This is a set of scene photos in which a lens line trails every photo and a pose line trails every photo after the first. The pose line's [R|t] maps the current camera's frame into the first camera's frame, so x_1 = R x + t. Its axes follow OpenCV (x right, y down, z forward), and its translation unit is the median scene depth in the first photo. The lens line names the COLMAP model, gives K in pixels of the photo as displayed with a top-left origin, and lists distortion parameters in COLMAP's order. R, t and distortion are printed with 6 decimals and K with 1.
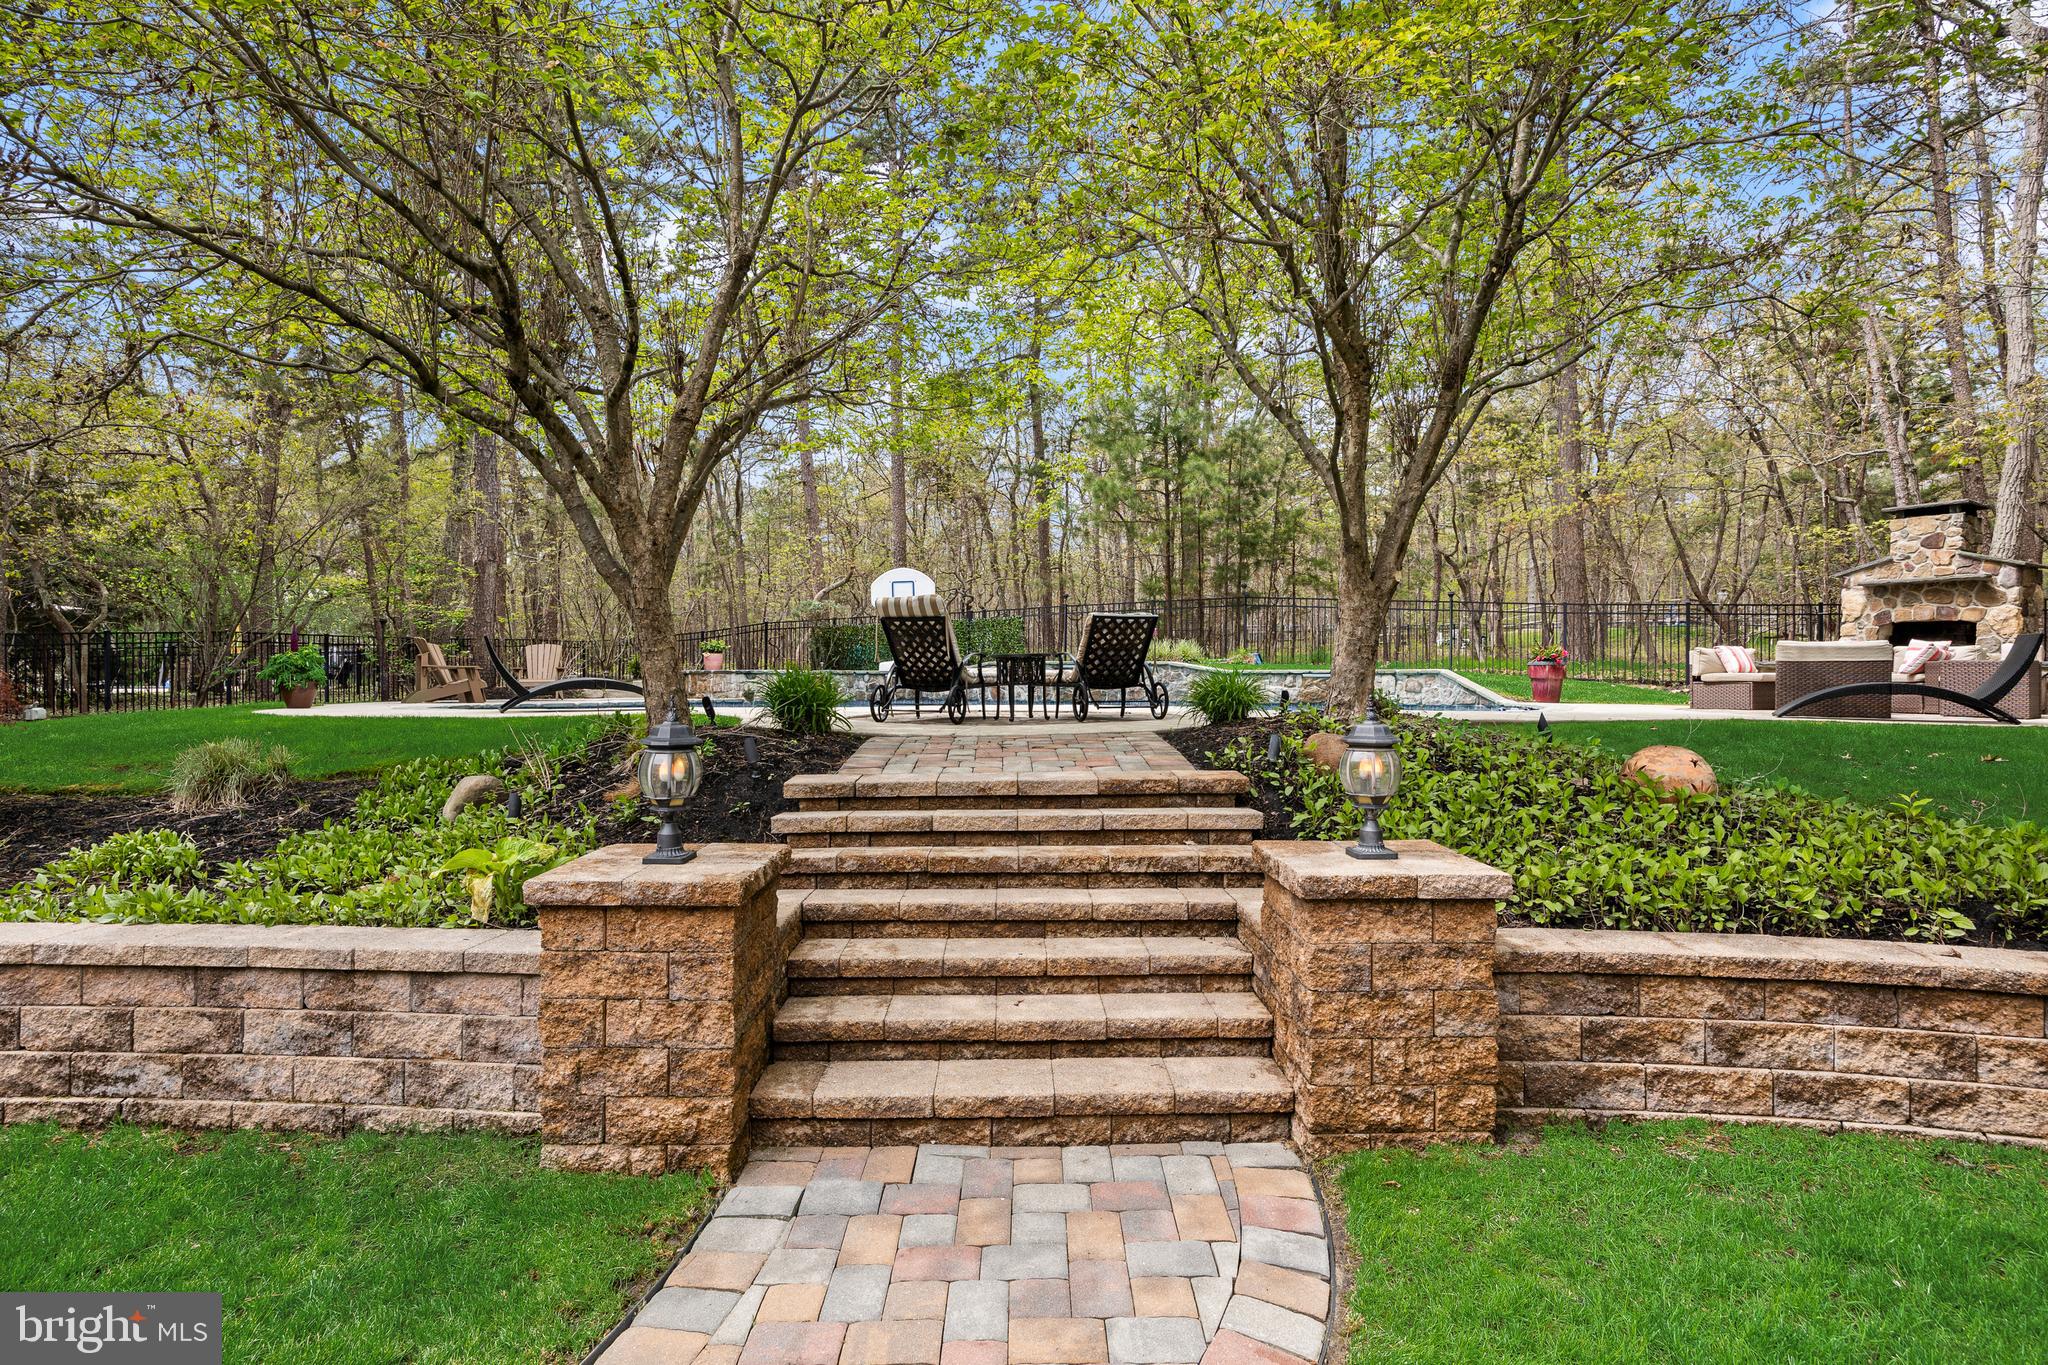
lens RADIAL K [[992.8, 0, 1024.0], [0, 992.8, 682.5], [0, 0, 1]] dist [0.000504, 0.000125]
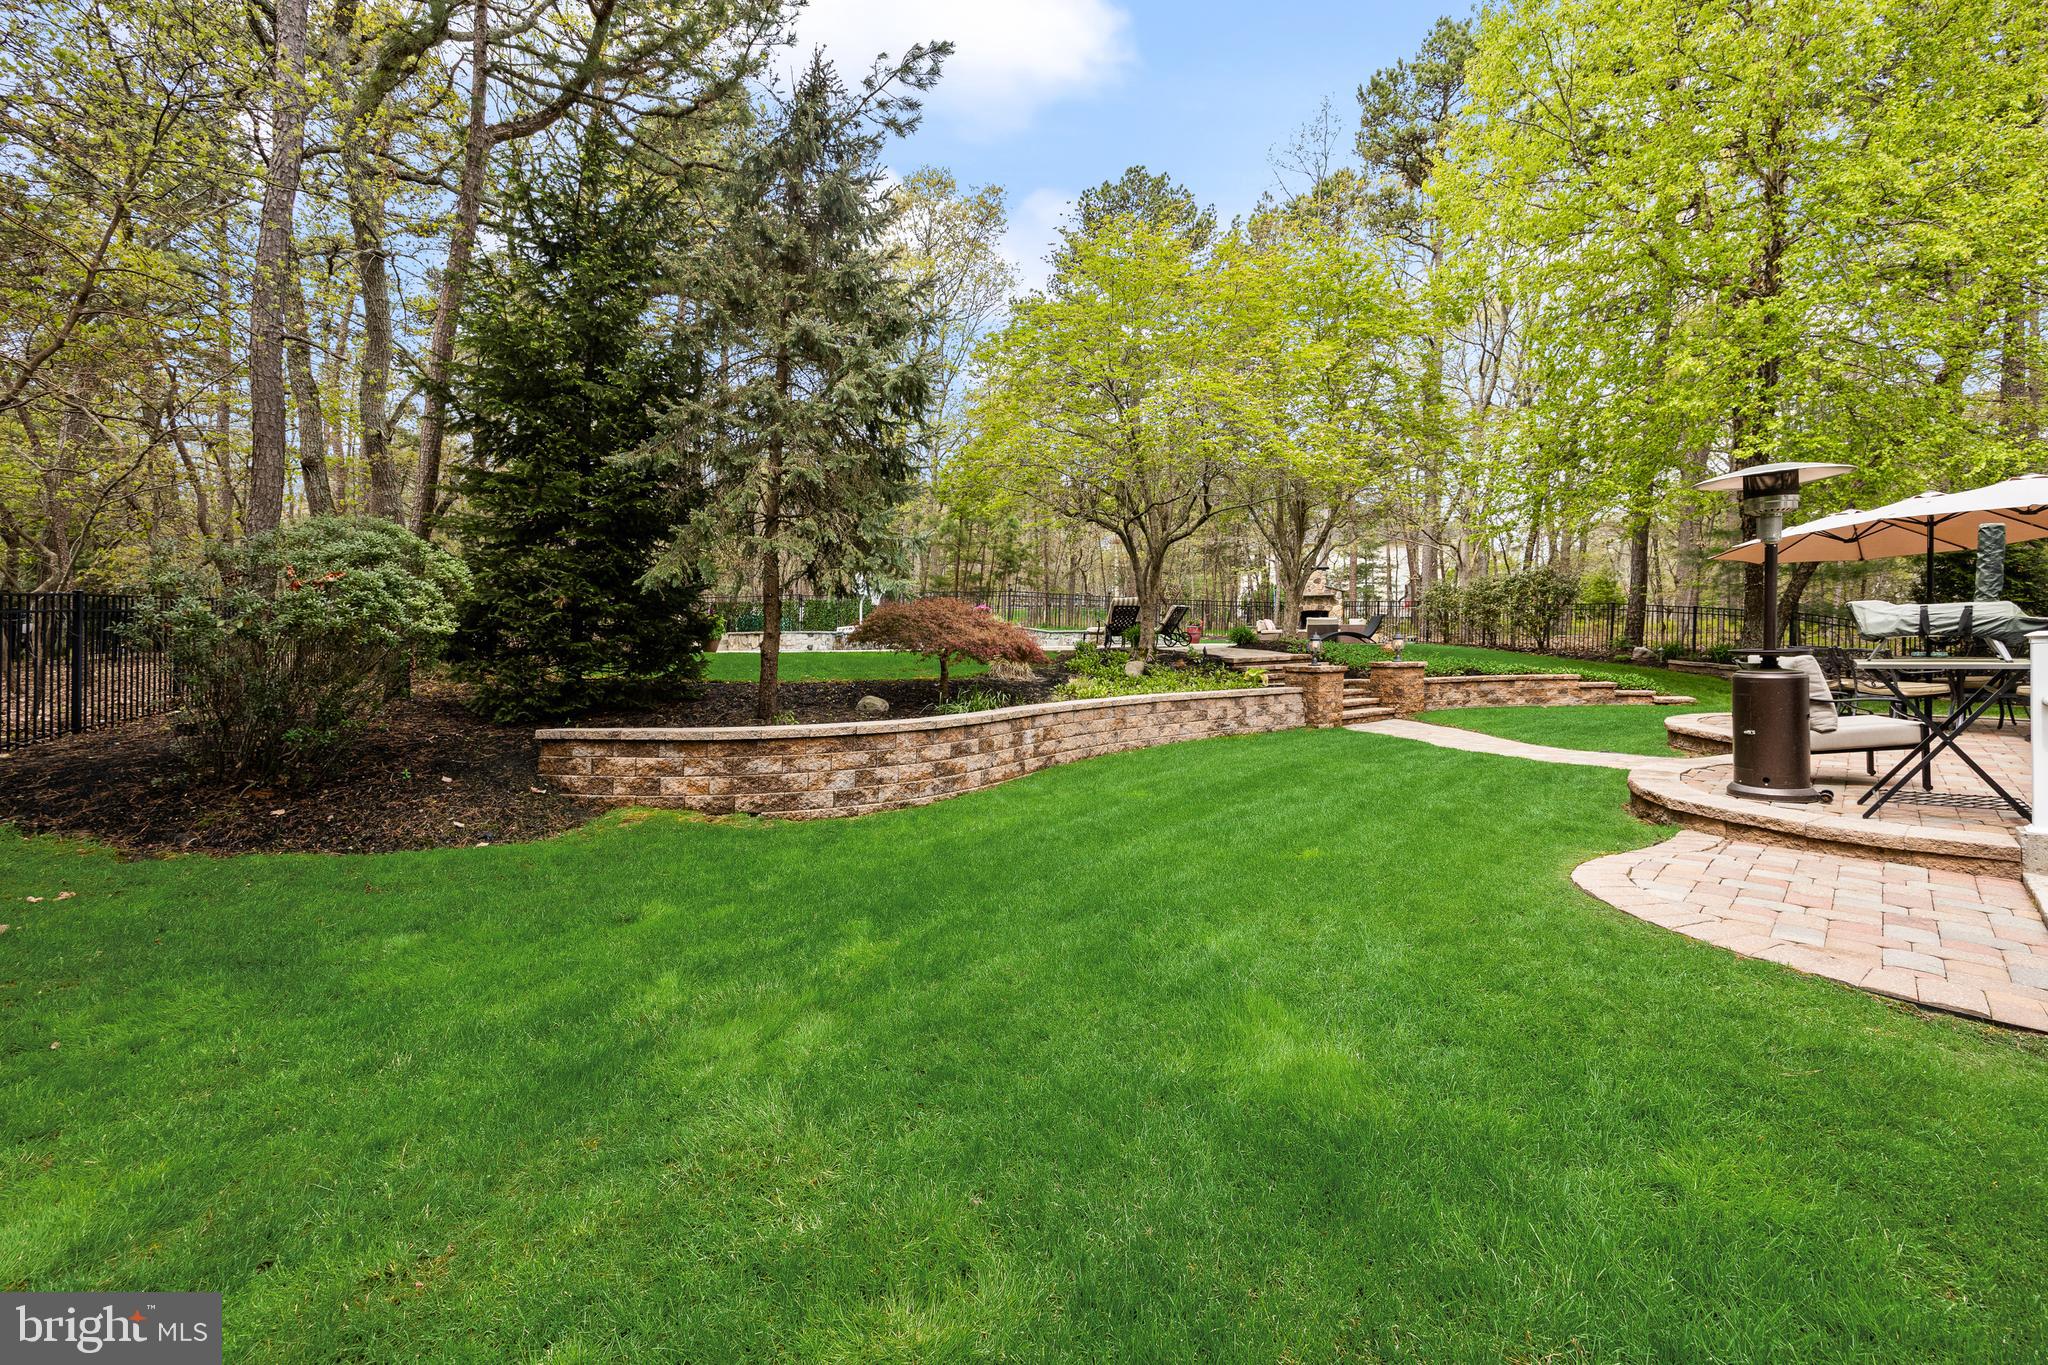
lens RADIAL K [[837.5, 0, 1020.9], [0, 837.5, 674.6], [0, 0, 1]] dist [0.016337, 0.000166]
pose [[0.809329, -0.031617, 0.586504, -3.499589], [0.012724, 0.999260, 0.036310, 0.062166], [-0.587218, -0.021924, 0.809132, -1.217384]]
